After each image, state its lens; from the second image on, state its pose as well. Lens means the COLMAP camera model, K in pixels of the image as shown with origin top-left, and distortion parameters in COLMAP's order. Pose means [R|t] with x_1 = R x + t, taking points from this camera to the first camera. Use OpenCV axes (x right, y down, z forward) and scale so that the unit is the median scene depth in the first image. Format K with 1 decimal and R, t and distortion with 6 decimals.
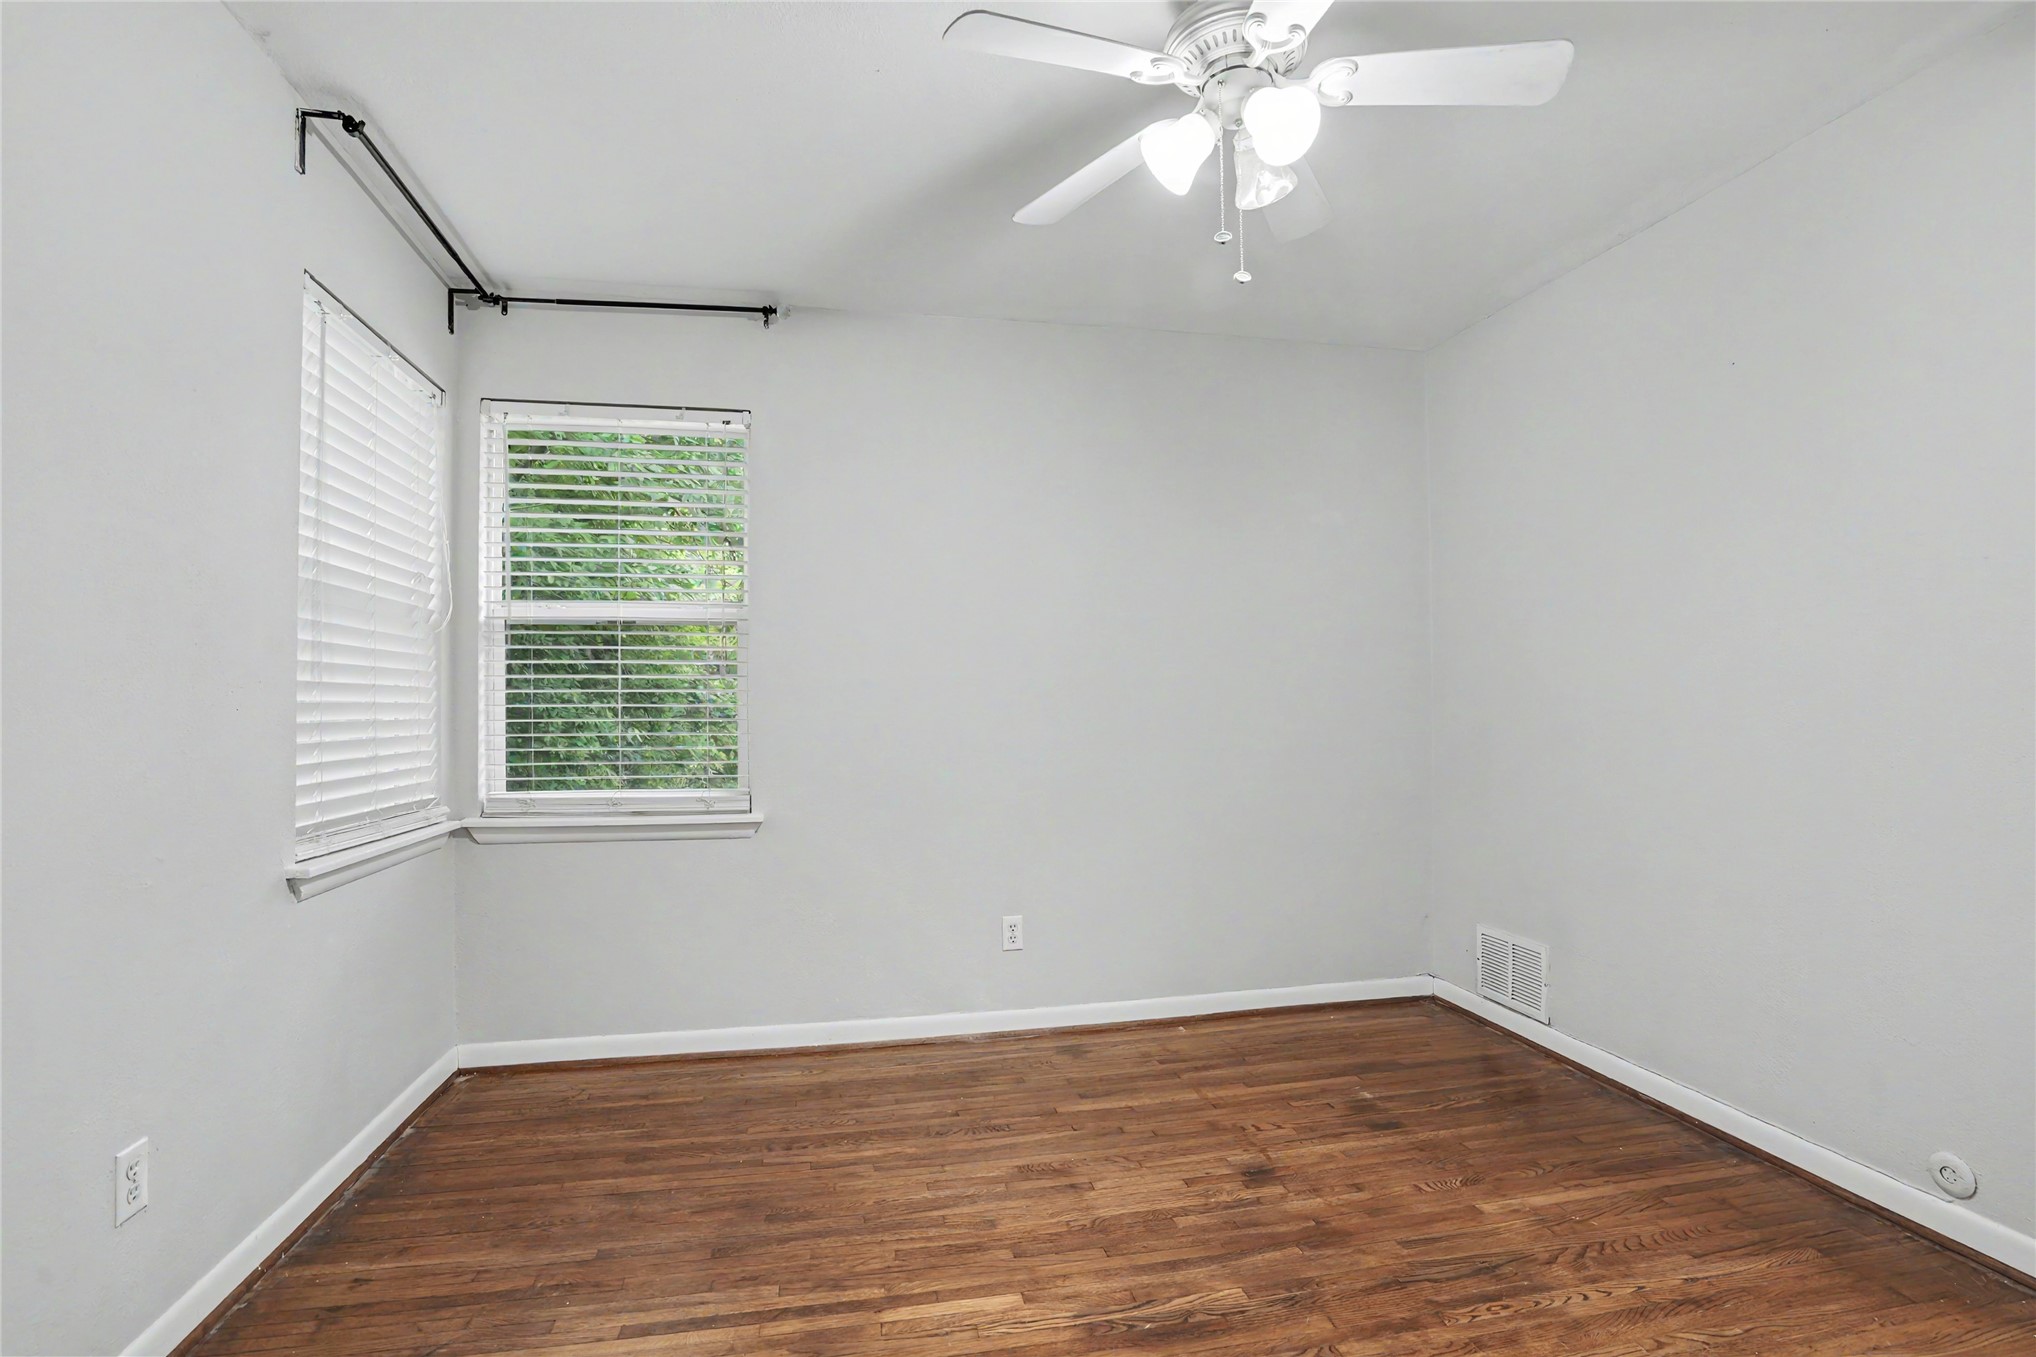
lens RADIAL K [[972.9, 0, 1021.1], [0, 972.9, 692.4], [0, 0, 1]] dist [-0.068601, 0.028100]
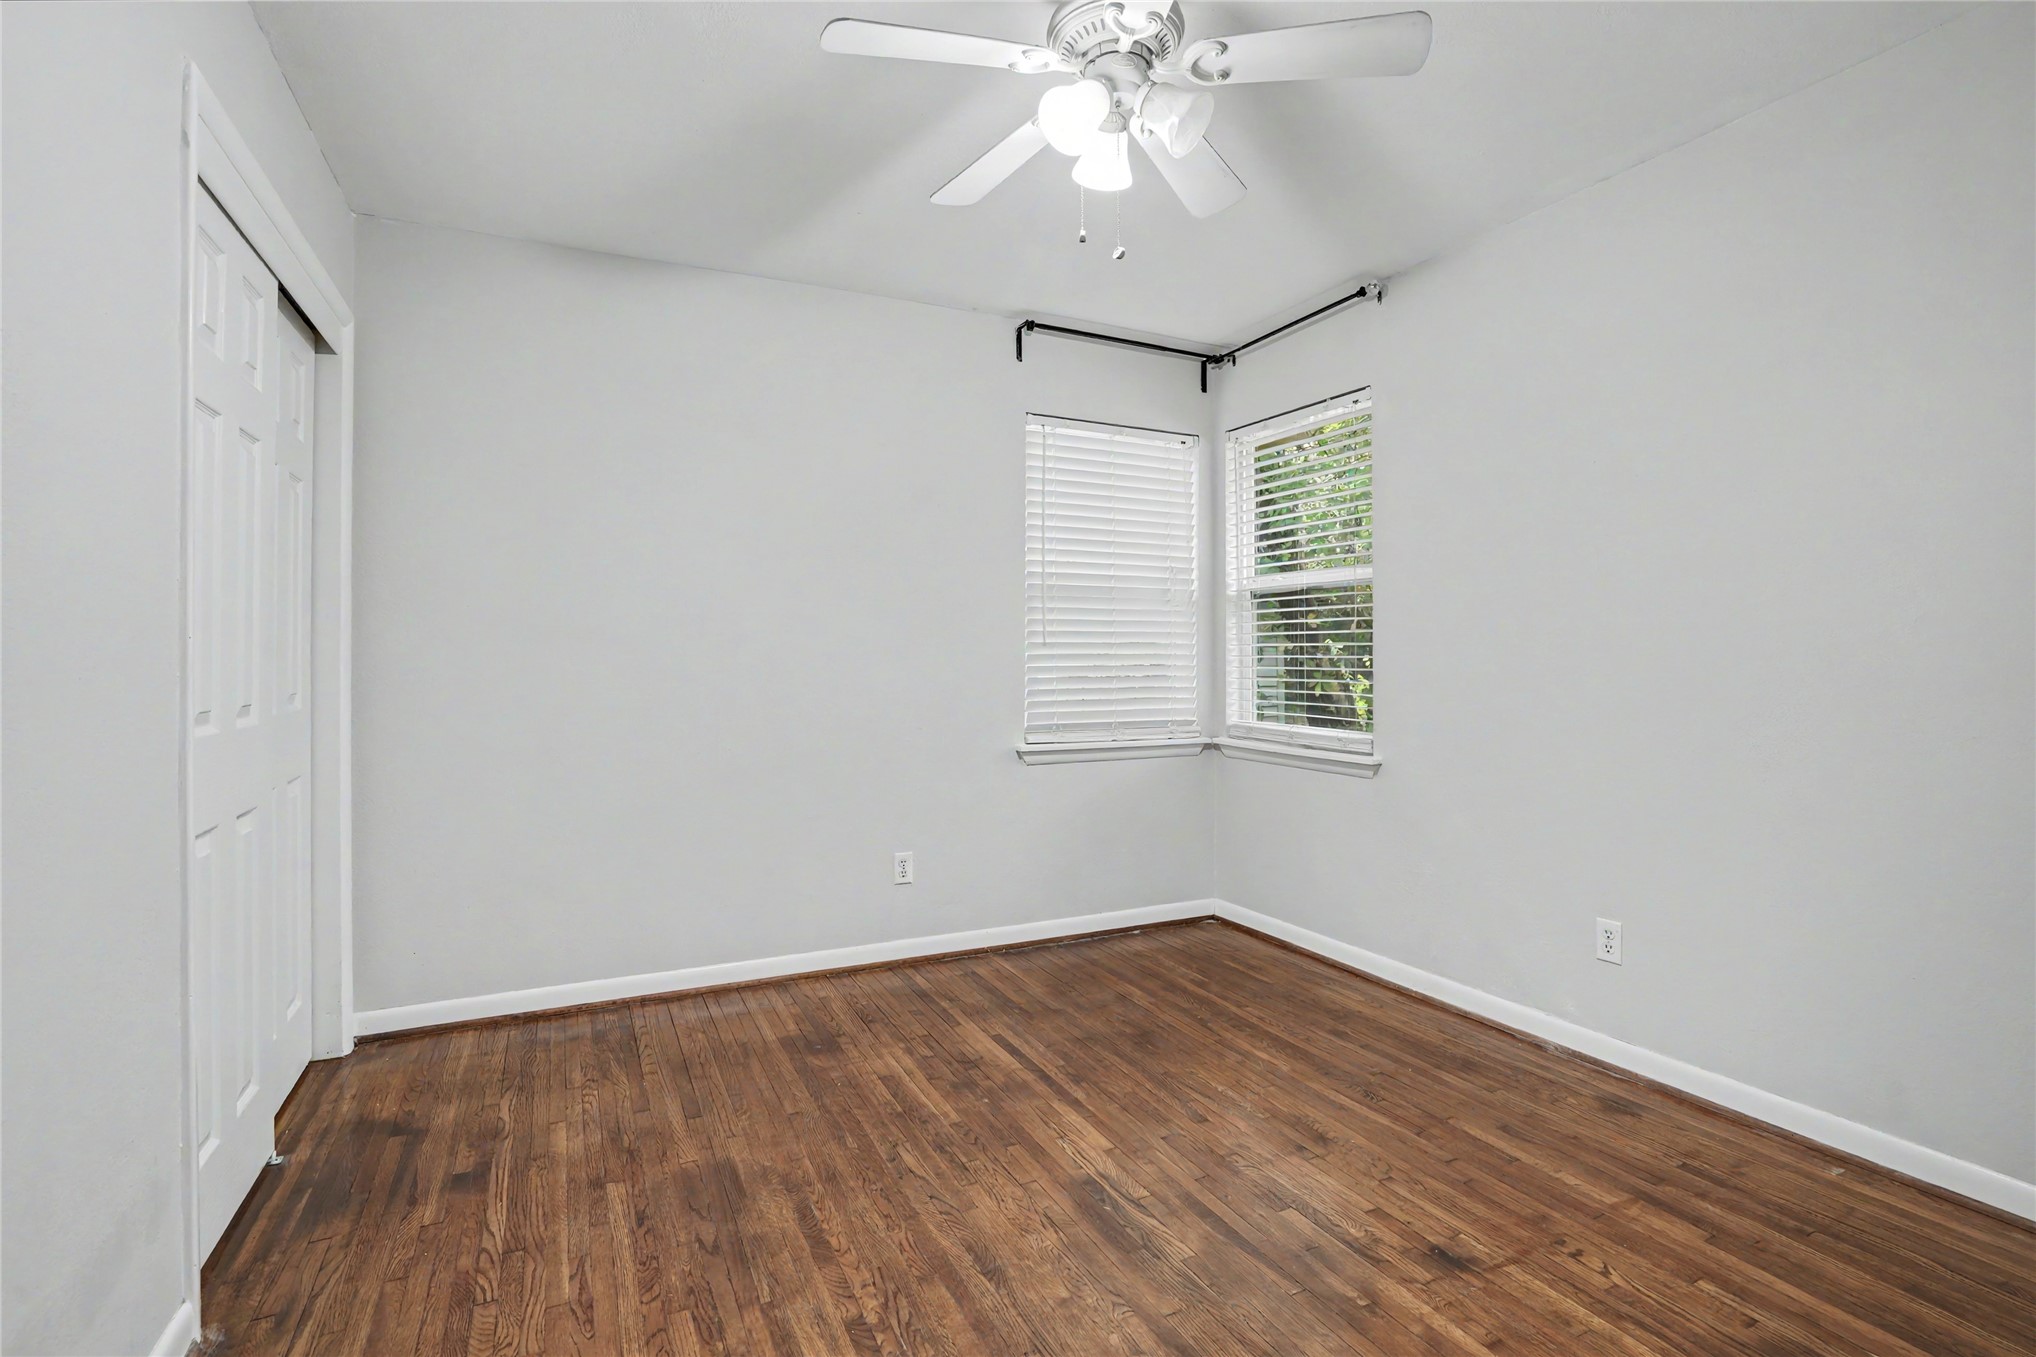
lens RADIAL K [[988.5, 0, 1015.0], [0, 988.5, 650.7], [0, 0, 1]] dist [-0.066765, 0.026877]
pose [[0.224569, -0.000297, -0.974458, 0.805081], [0.012979, 0.999912, 0.002687, -0.001808], [0.974372, -0.013251, 0.224553, 0.416893]]
